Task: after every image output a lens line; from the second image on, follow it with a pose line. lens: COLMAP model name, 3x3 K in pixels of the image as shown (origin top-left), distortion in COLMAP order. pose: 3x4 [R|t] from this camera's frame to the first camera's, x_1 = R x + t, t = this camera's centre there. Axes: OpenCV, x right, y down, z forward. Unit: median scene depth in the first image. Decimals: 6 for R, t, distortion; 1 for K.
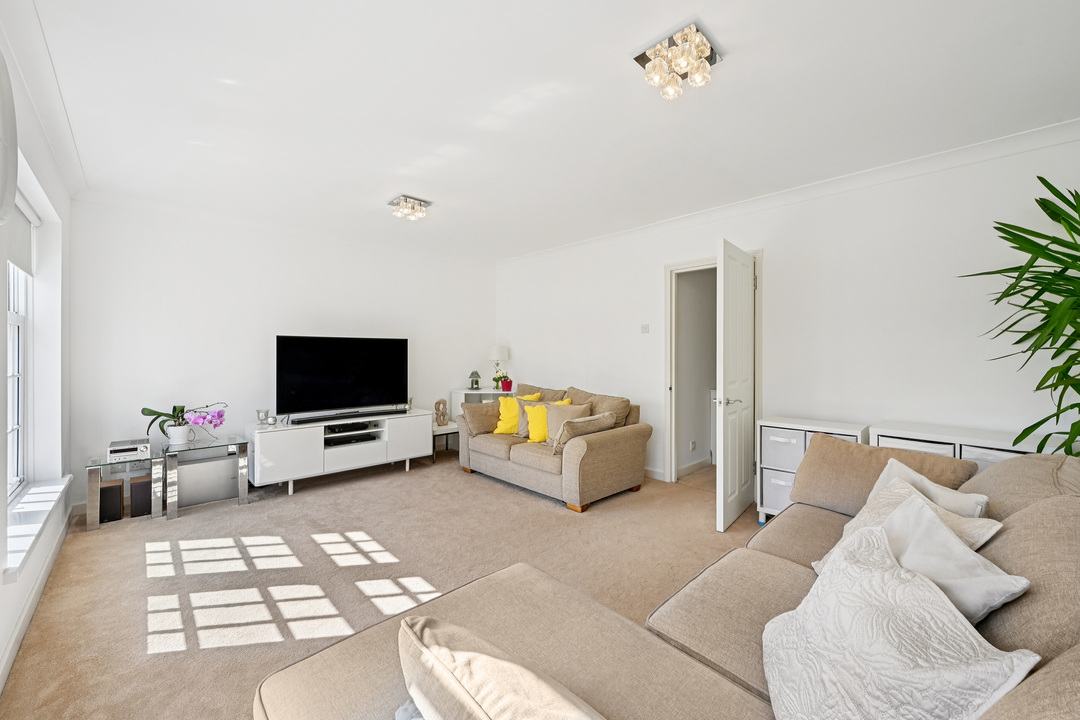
lens RADIAL K [[430.0, 0, 533.5], [0, 430.0, 354.8], [0, 0, 1]] dist [-0.003661, -0.000507]
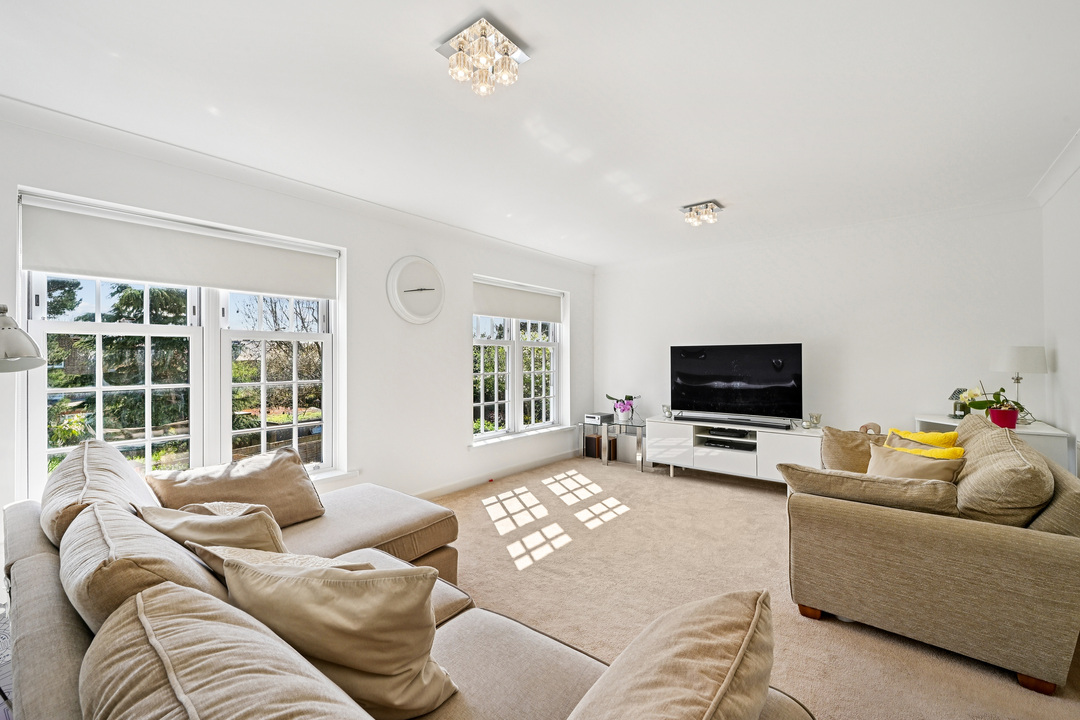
lens RADIAL K [[430.0, 0, 533.1], [0, 430.0, 359.6], [0, 0, 1]] dist [-0.003661, -0.000507]
pose [[0.123111, 0.000866, -0.992393, 0.685076], [0.001250, 0.999999, 0.001028, -0.010491], [0.992392, -0.001367, 0.123110, 0.518420]]
